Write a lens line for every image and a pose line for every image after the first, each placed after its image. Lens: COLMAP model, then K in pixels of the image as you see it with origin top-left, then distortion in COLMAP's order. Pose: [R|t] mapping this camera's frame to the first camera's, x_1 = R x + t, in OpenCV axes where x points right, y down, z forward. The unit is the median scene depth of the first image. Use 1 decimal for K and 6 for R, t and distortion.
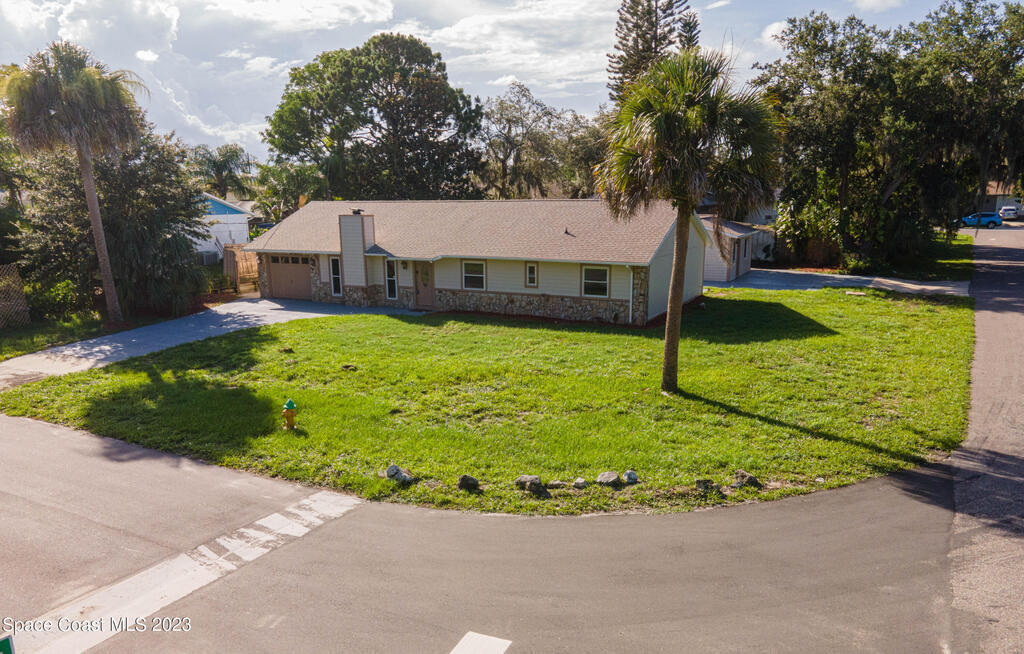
lens RADIAL K [[740.8, 0, 527.5], [0, 740.8, 329.4], [0, 0, 1]] dist [0.040268, 0.004997]
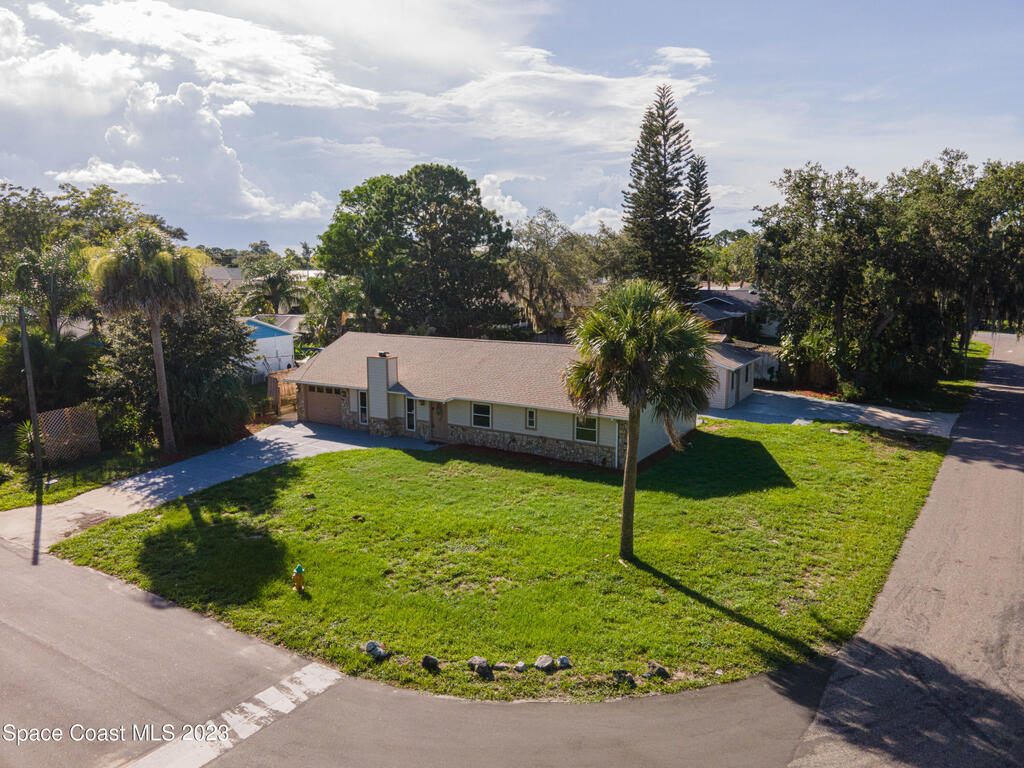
lens RADIAL K [[694.8, 0, 512.0], [0, 694.8, 384.0], [0, 0, 1]] dist [0.022624, 0.027779]
pose [[0.998221, 0.021415, -0.055645, 0.059494], [-0.025189, 0.997366, -0.068017, -0.094672], [0.054041, 0.069298, 0.996131, -0.093664]]
